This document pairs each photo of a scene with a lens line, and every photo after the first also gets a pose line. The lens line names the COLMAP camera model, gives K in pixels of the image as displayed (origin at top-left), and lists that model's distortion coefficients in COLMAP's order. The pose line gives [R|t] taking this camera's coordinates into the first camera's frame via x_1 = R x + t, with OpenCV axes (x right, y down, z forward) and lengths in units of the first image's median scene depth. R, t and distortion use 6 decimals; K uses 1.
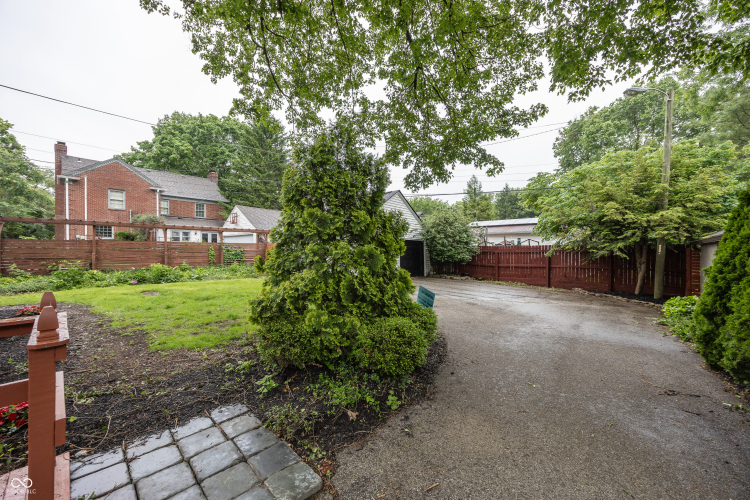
lens RADIAL K [[292.6, 0, 372.8], [0, 292.6, 249.4], [0, 0, 1]] dist [0.000927, 0.000076]
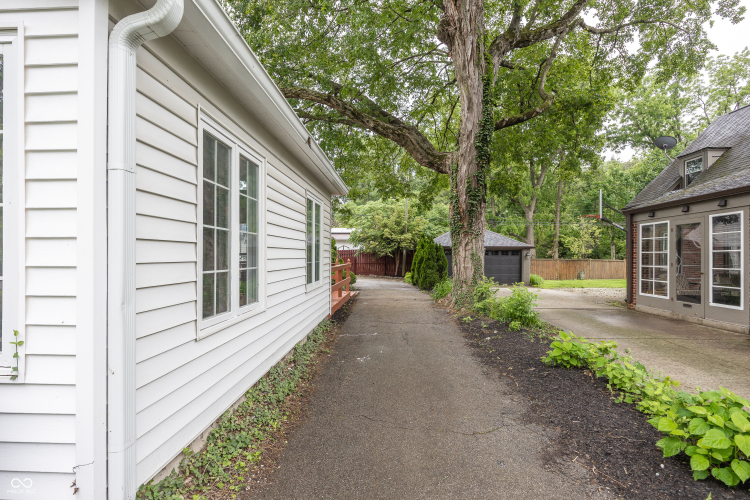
lens RADIAL K [[390.9, 0, 376.9], [0, 390.9, 248.7], [0, 0, 1]] dist [-0.000007, 0.000000]
pose [[0.765501, 0.002321, 0.643430, -0.899980], [0.001961, 0.999980, -0.005940, -0.007432], [-0.643432, 0.005809, 0.765482, -0.942660]]
